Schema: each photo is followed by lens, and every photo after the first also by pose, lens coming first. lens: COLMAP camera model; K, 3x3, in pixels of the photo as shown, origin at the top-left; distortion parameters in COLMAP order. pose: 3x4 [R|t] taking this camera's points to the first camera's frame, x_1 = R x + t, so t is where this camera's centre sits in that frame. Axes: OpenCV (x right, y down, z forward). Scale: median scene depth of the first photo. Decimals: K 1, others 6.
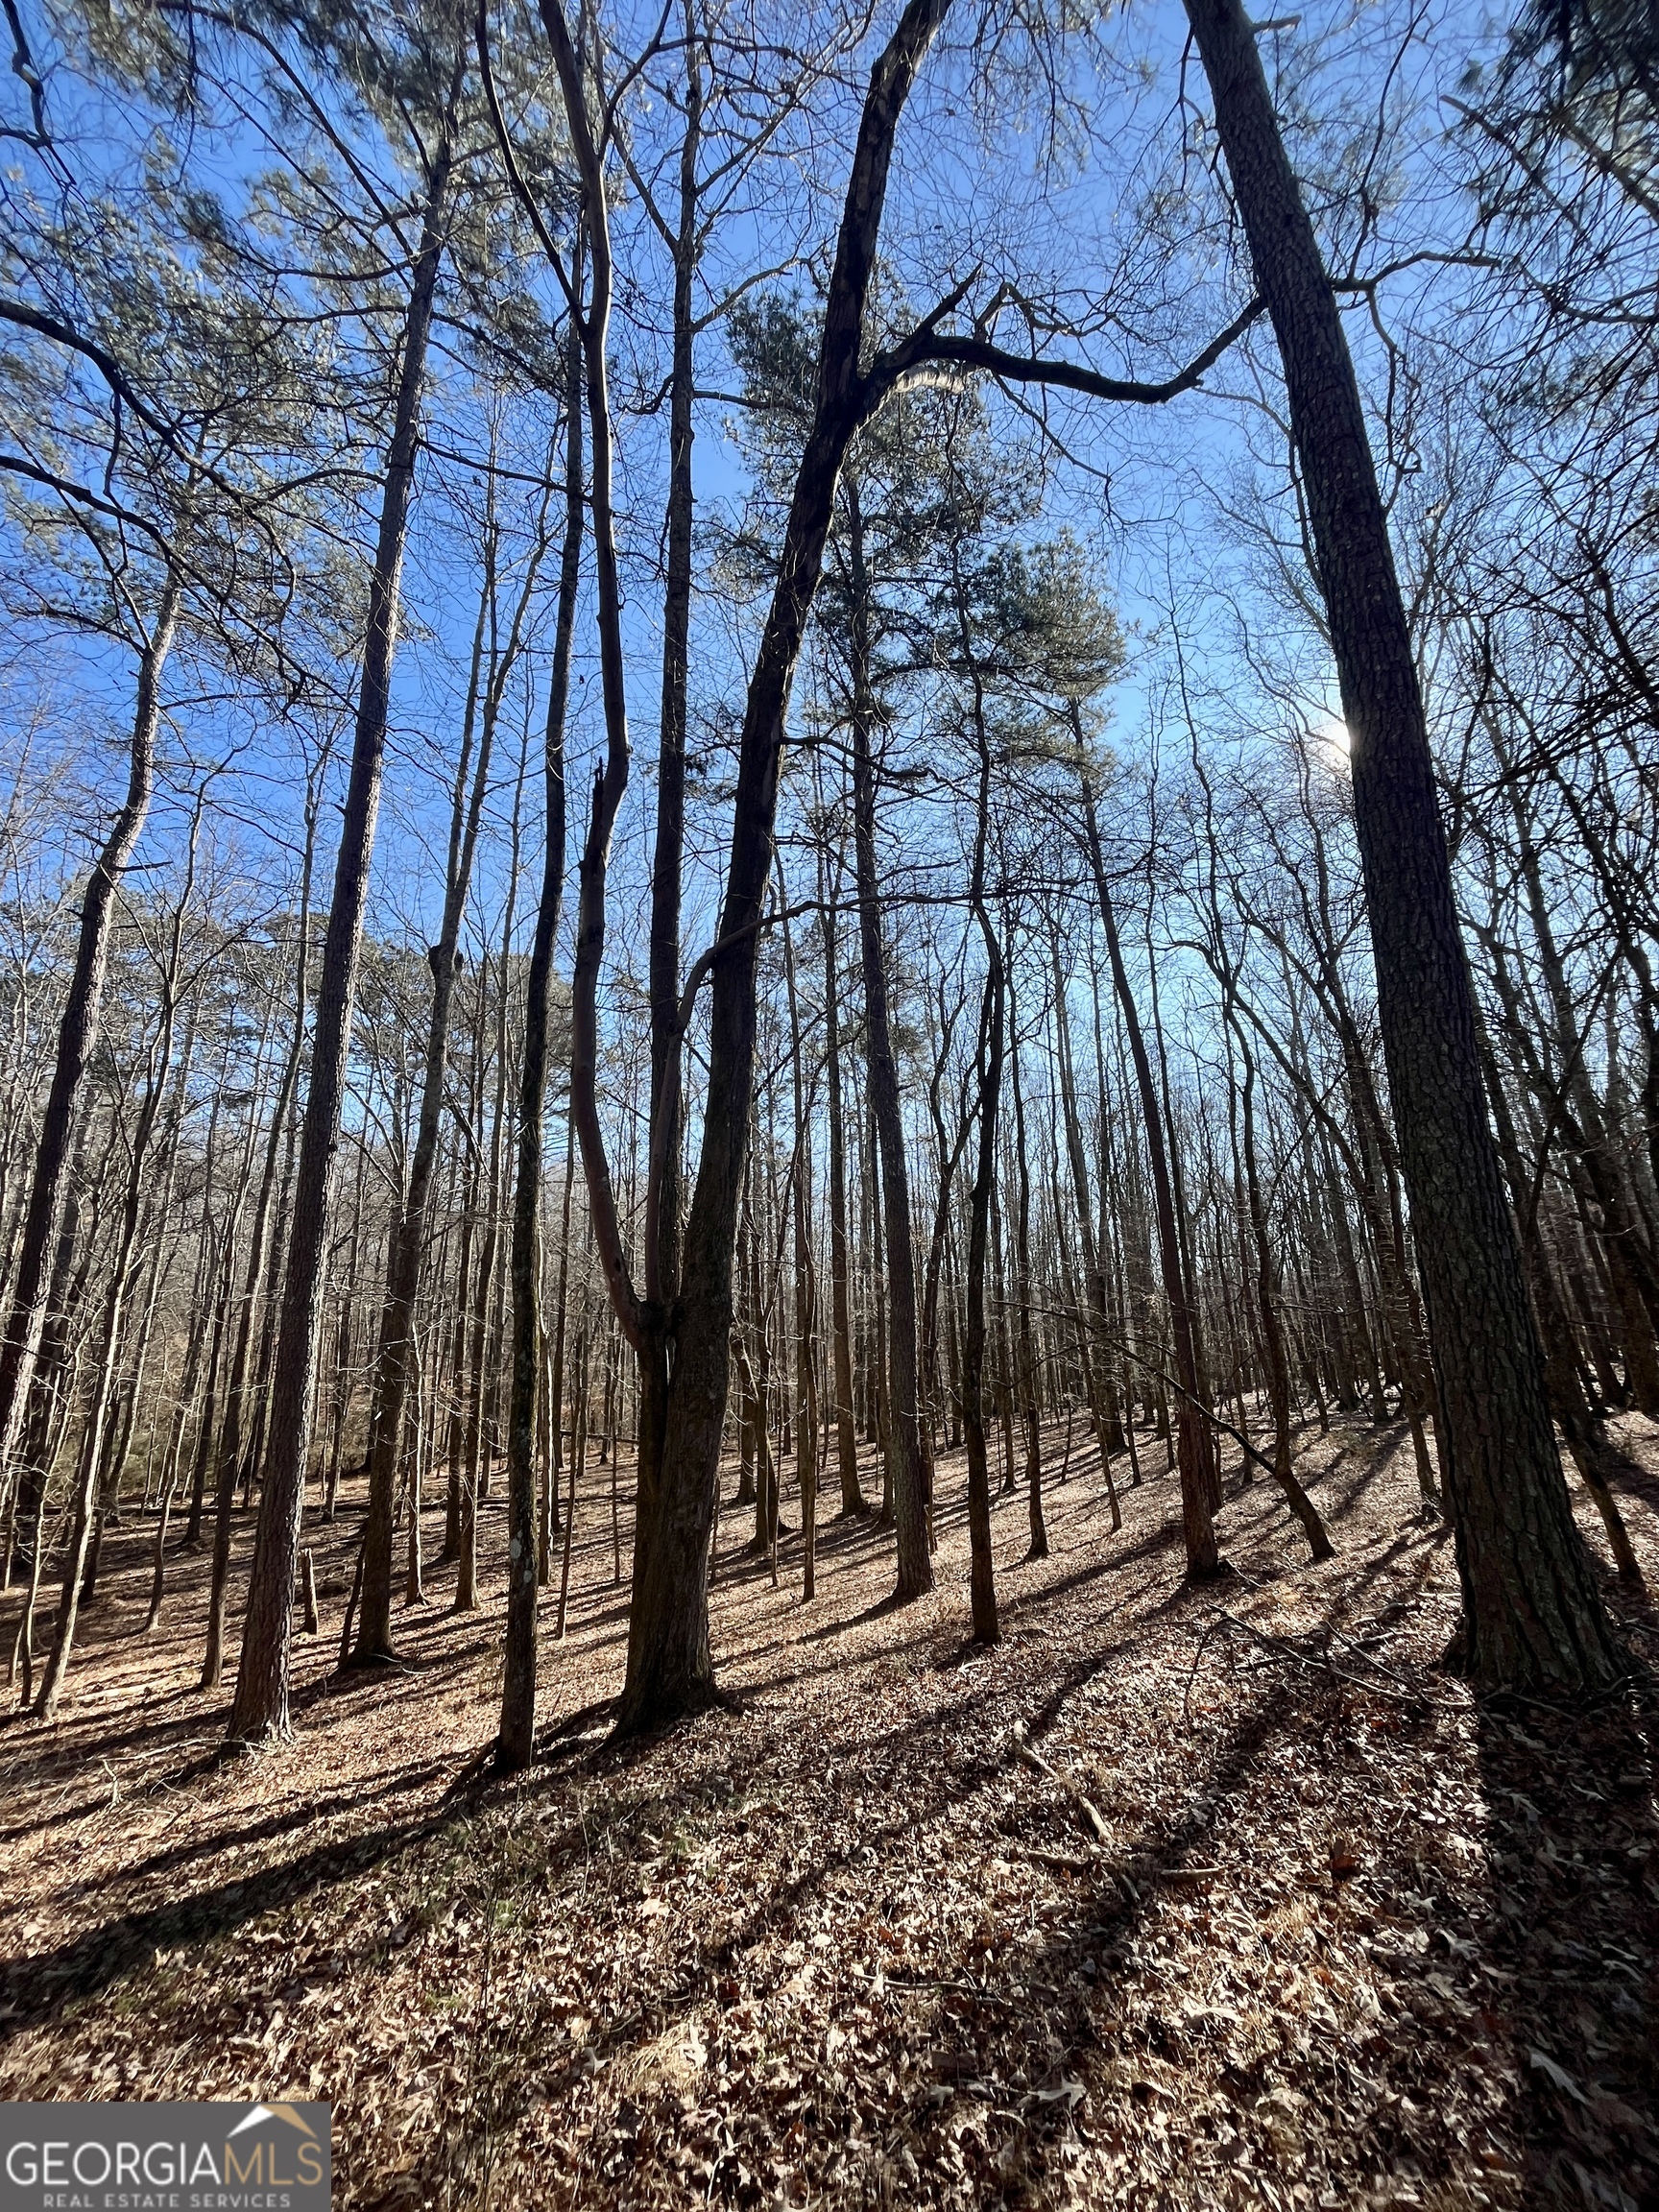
lens RADIAL K [[888.7, 0, 822.1], [0, 888.7, 1106.4], [0, 0, 1]] dist [-0.006246, -0.000081]
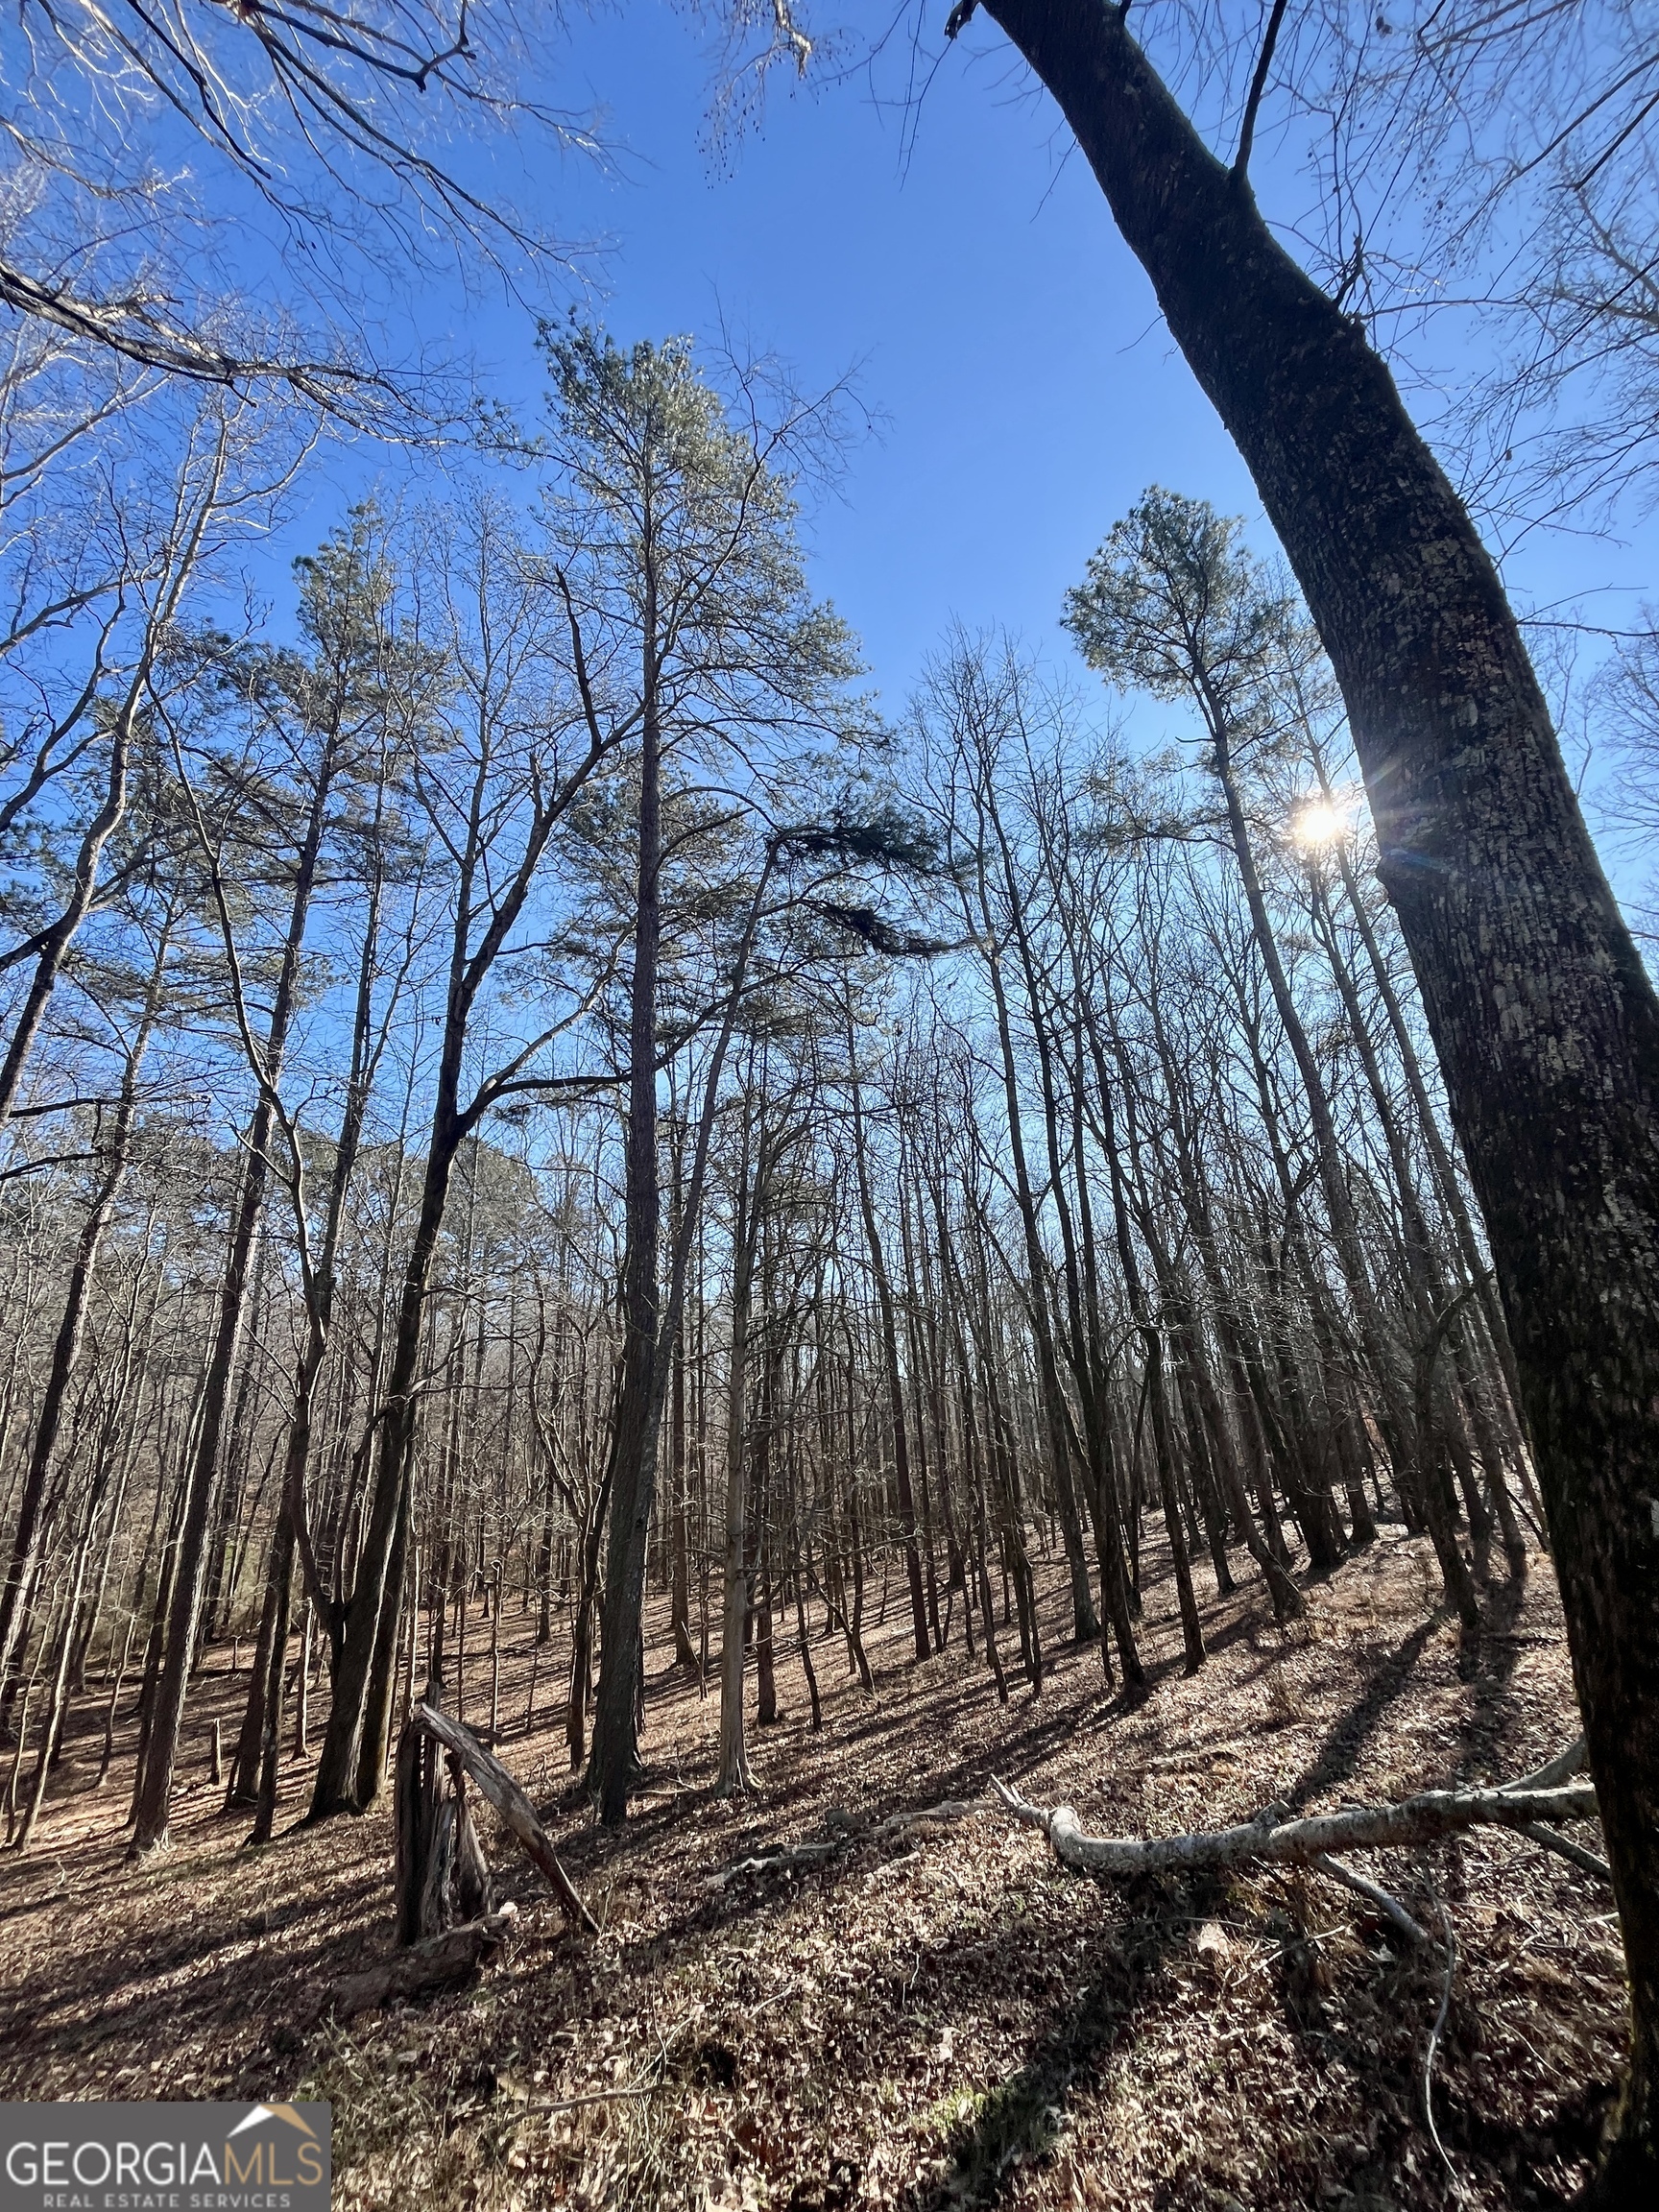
lens RADIAL K [[888.7, 0, 830.3], [0, 888.7, 1105.3], [0, 0, 1]] dist [-0.006246, -0.000081]
pose [[0.999343, -0.034747, 0.010345, 0.386902], [0.035632, 0.993999, -0.103421, -0.270148], [-0.006690, 0.103722, 0.994584, -0.466551]]
